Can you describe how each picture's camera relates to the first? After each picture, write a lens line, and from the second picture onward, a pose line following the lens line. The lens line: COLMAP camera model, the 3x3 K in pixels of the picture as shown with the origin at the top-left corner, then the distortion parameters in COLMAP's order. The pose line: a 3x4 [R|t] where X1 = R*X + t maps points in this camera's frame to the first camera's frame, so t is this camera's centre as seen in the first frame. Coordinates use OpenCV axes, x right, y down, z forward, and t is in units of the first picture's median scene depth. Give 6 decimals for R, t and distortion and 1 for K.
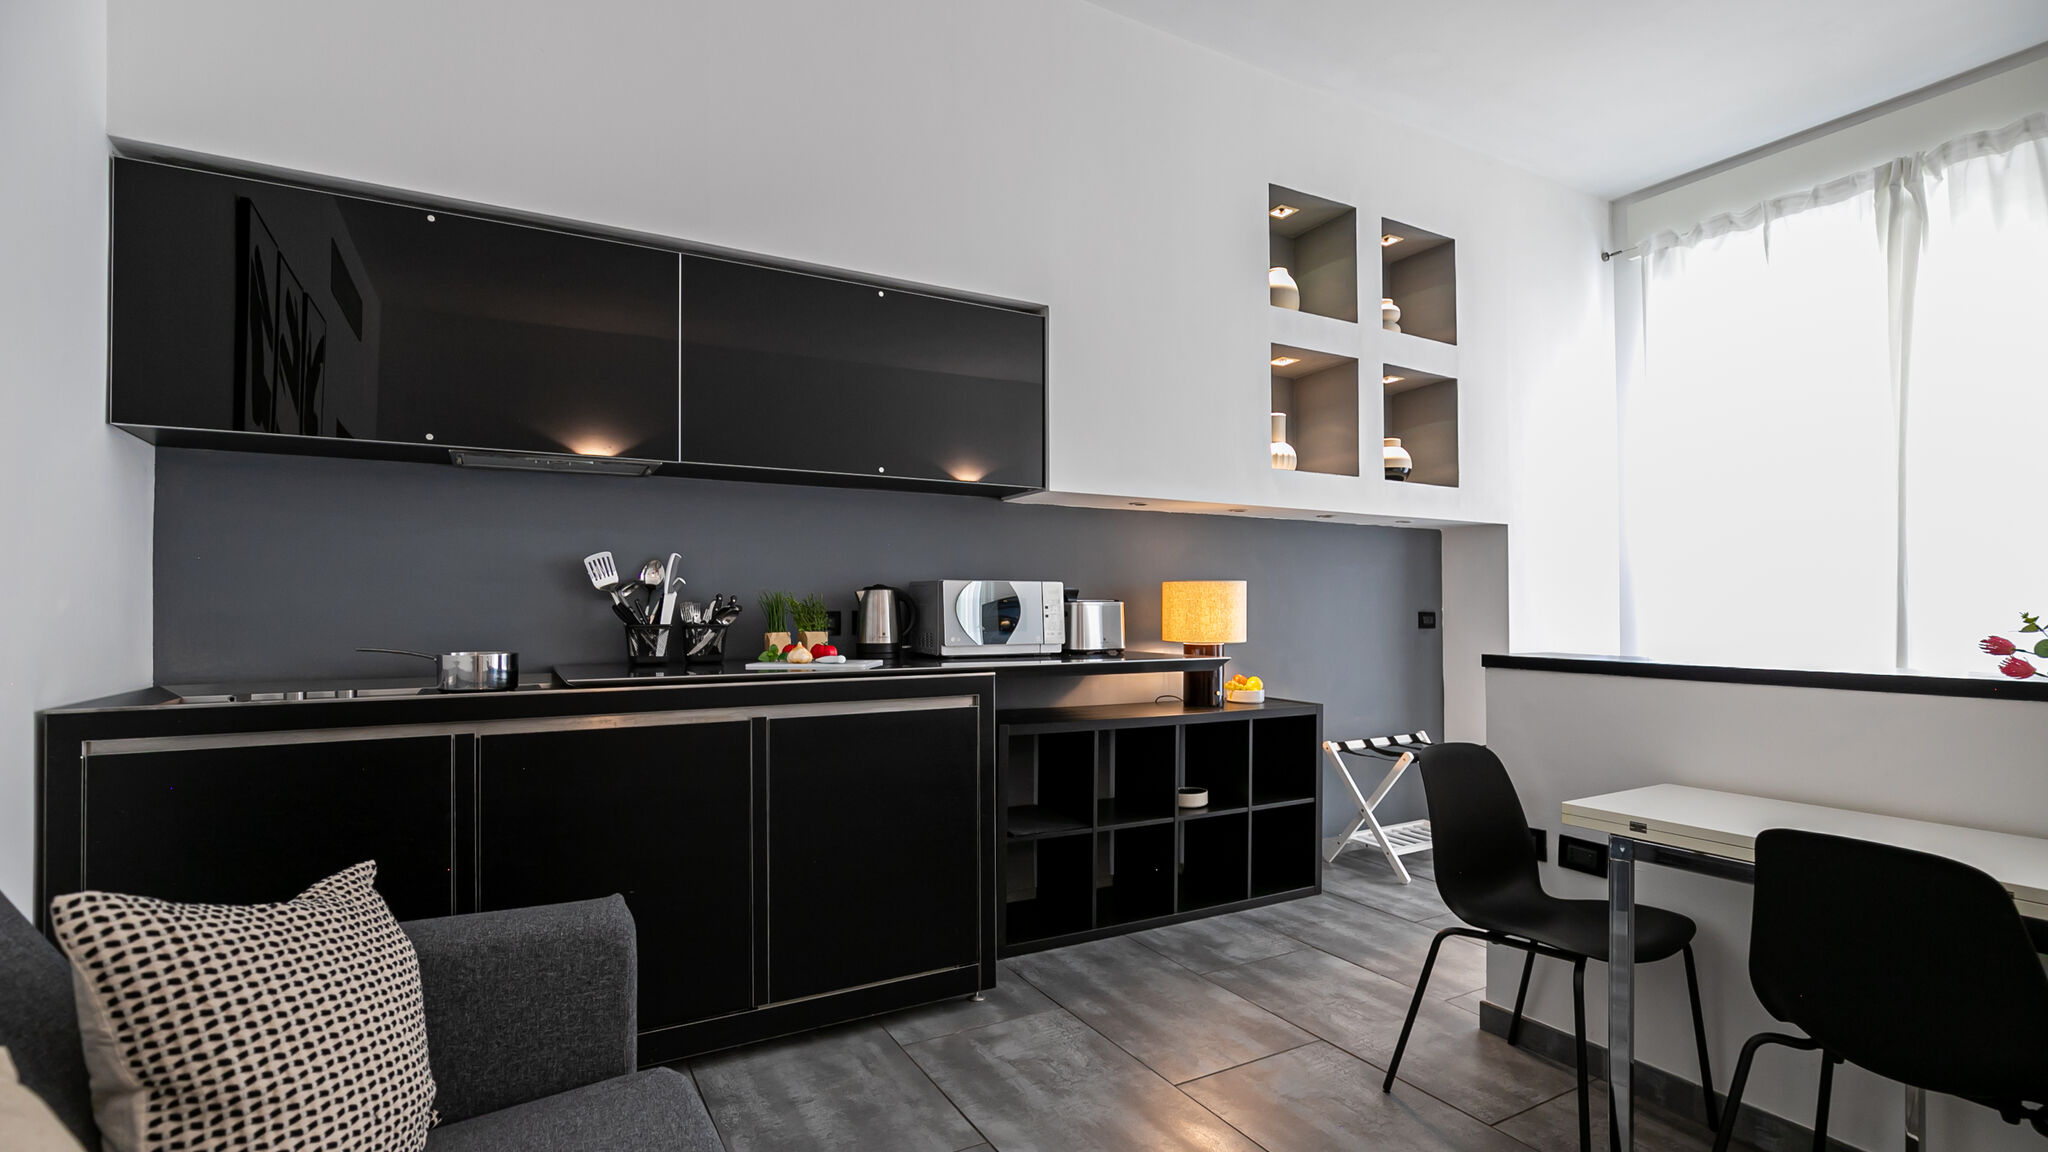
lens RADIAL K [[939.7, 0, 1035.0], [0, 939.7, 601.4], [0, 0, 1]] dist [-0.018771, 0.006912]
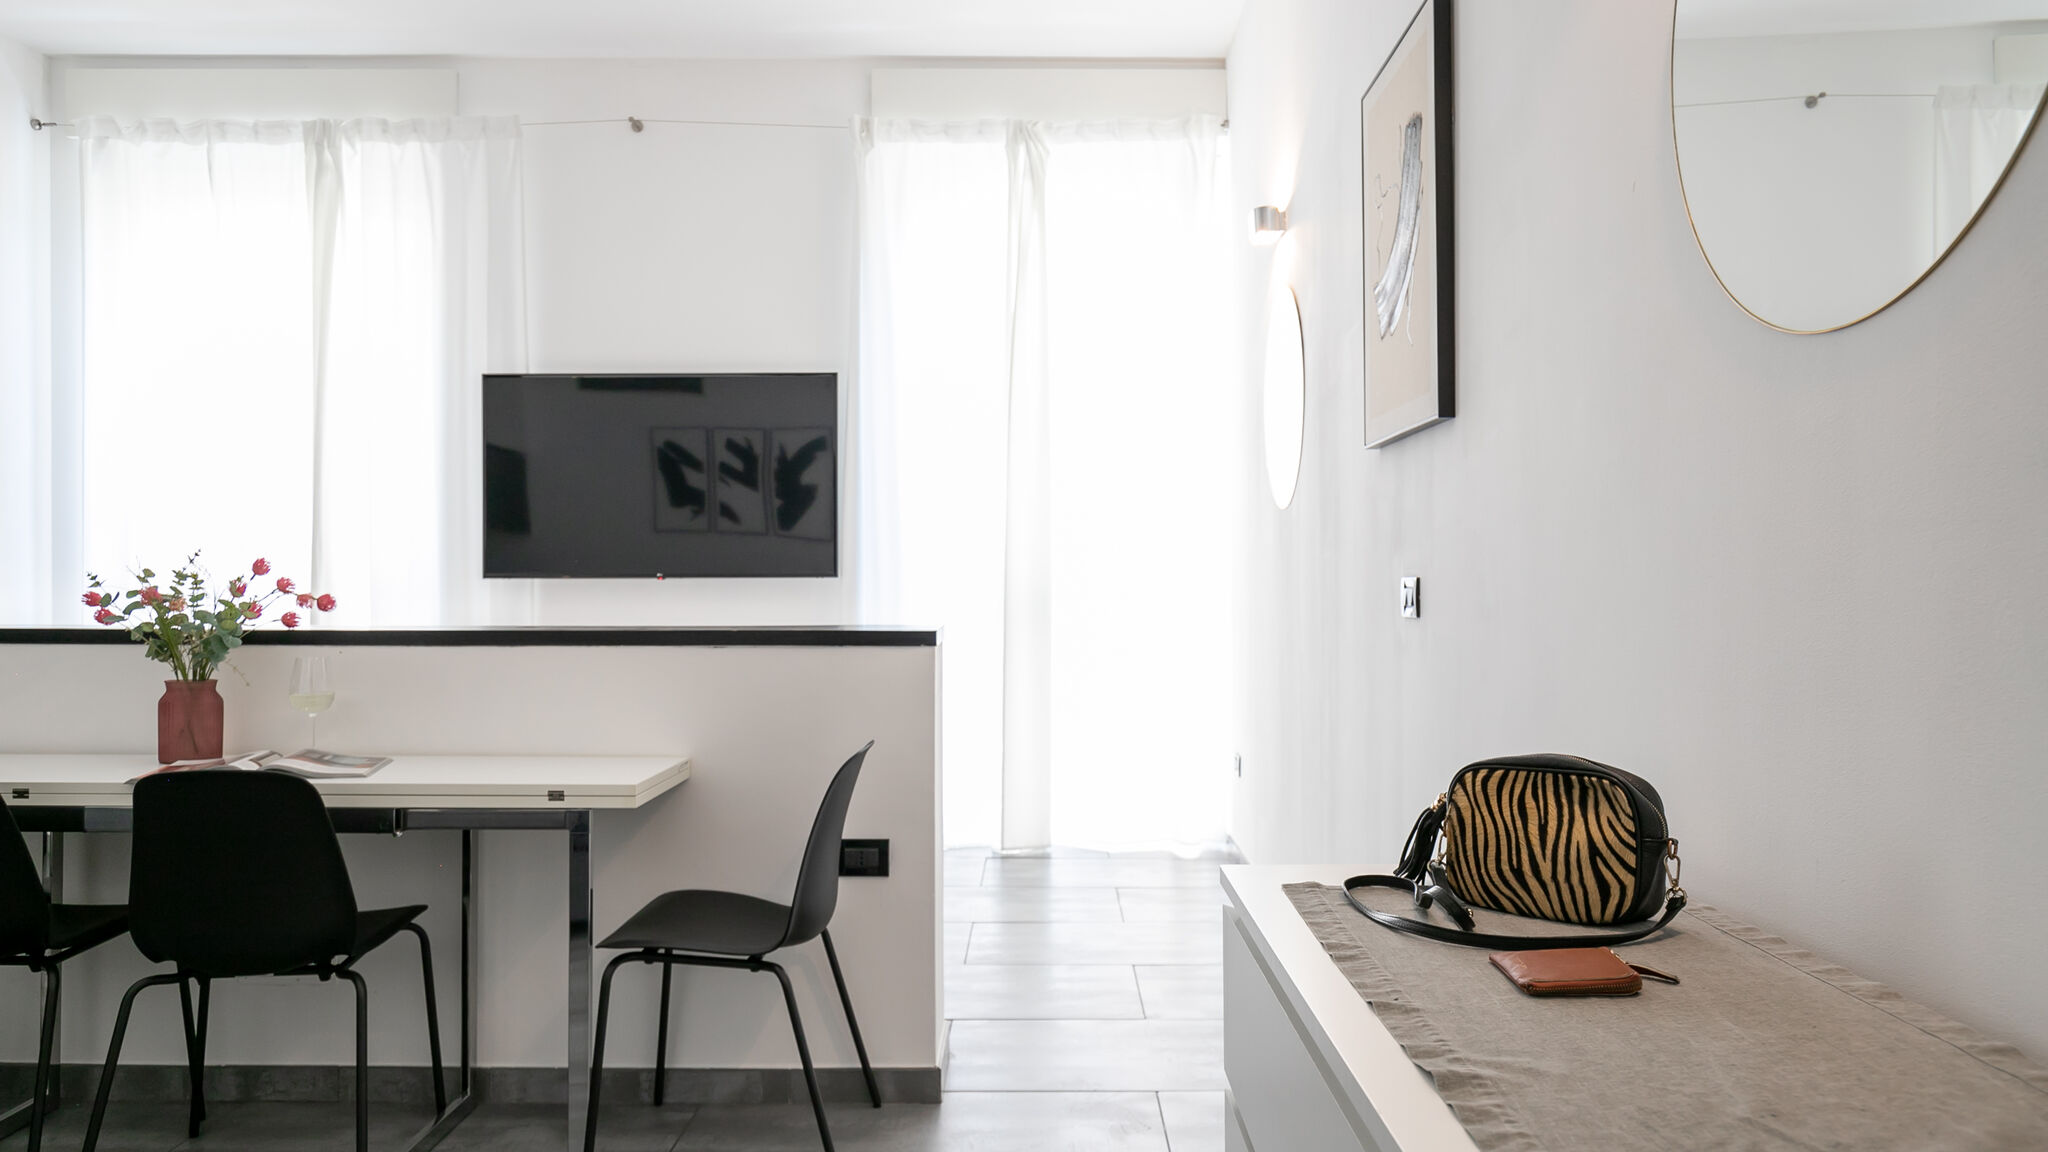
lens RADIAL K [[1405.4, 0, 1024.0], [0, 1405.4, 576.0], [0, 0, 1]] dist [0.004991, 0.001184]
pose [[0.512522, 0.004855, 0.858660, 0.040320], [-0.008854, 0.999961, -0.000369, 0.003513], [-0.858629, -0.007414, 0.512545, -0.559187]]
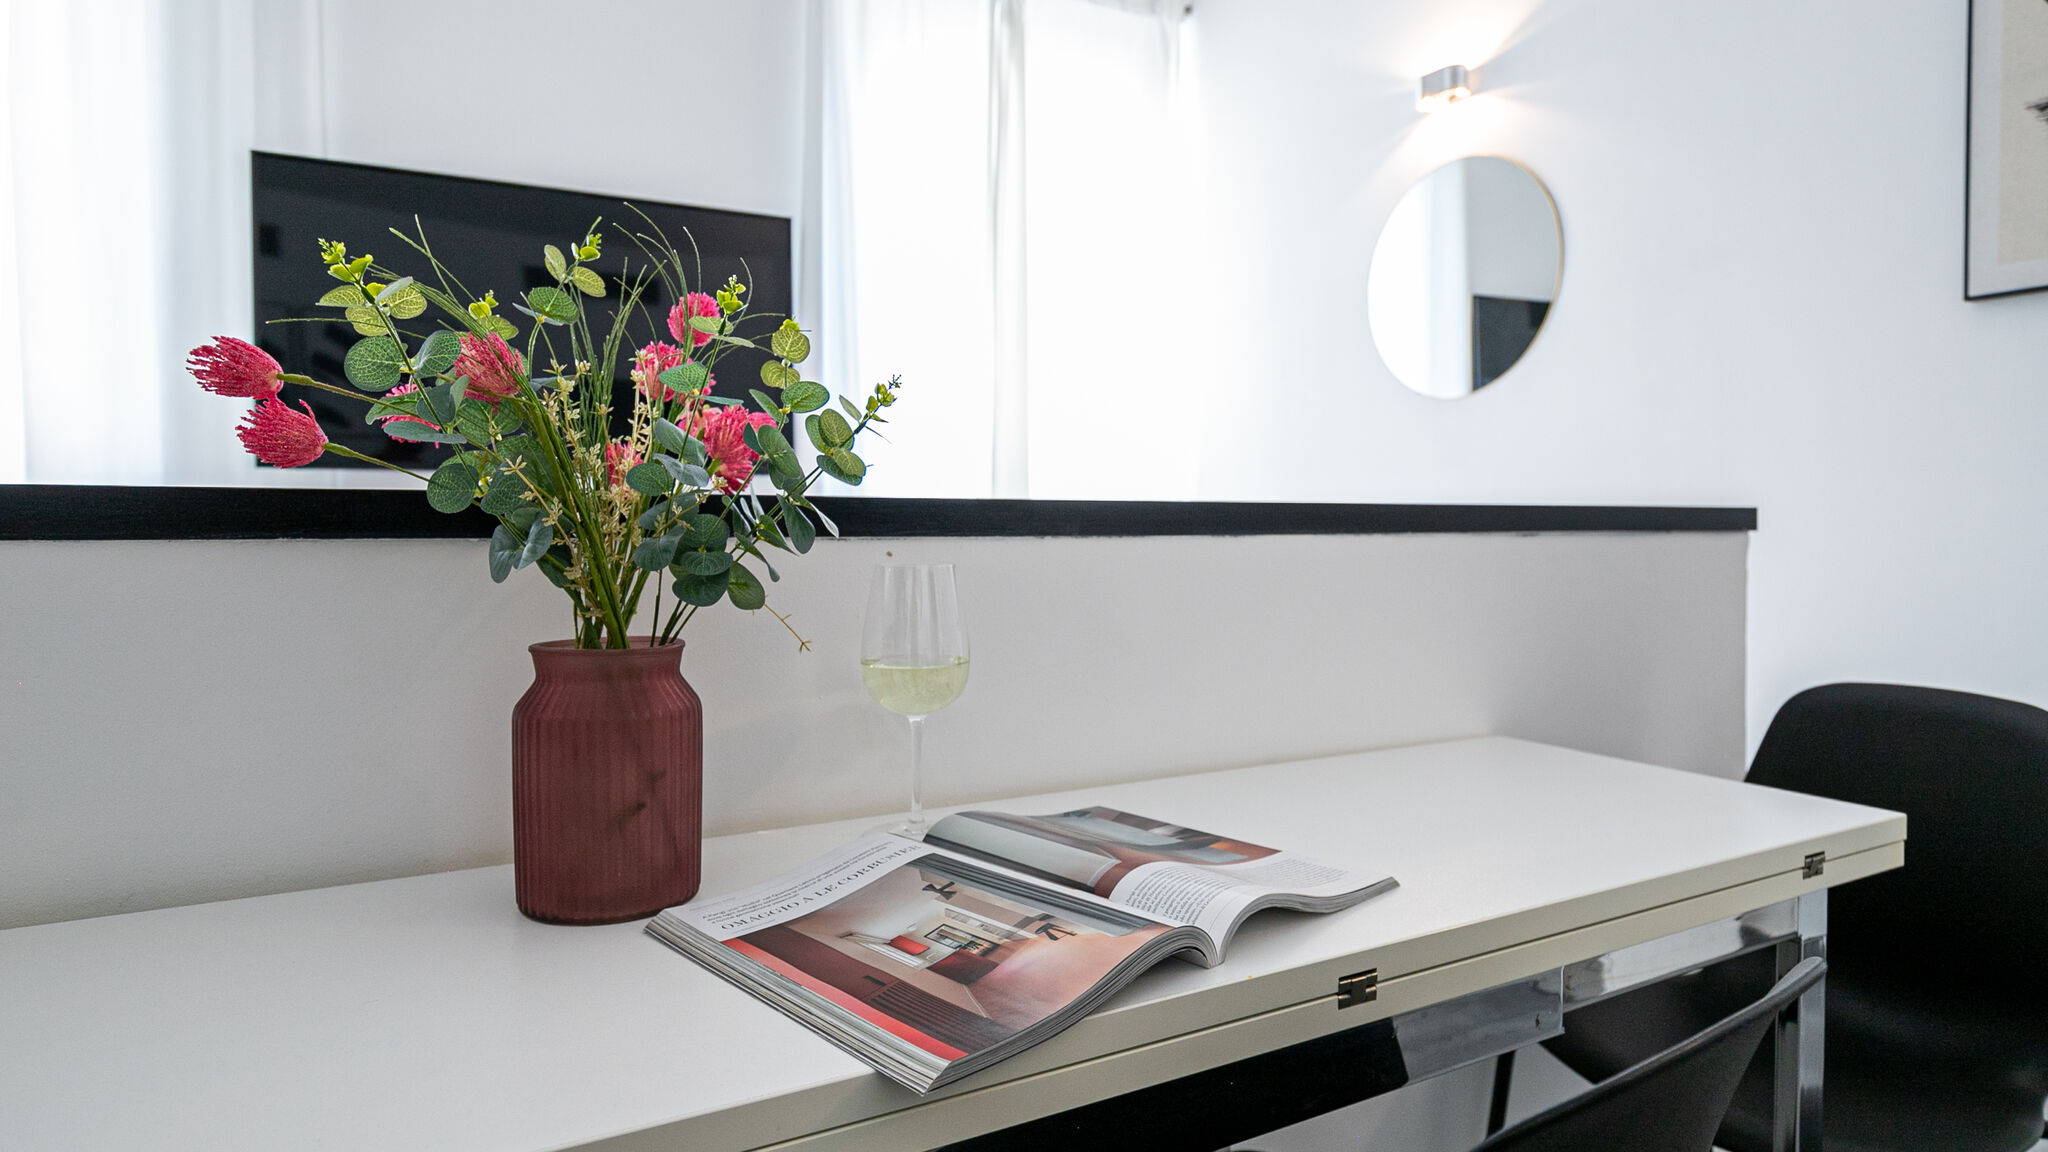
lens RADIAL K [[1158.7, 0, 1063.5], [0, 1158.7, 503.2], [0, 0, 1]] dist [-0.027832, -0.000148]
pose [[0.010921, 0.021230, 0.999715, 0.353670], [-0.006894, 0.999752, -0.021156, 0.057667], [-0.999917, -0.006661, 0.011065, 0.392189]]
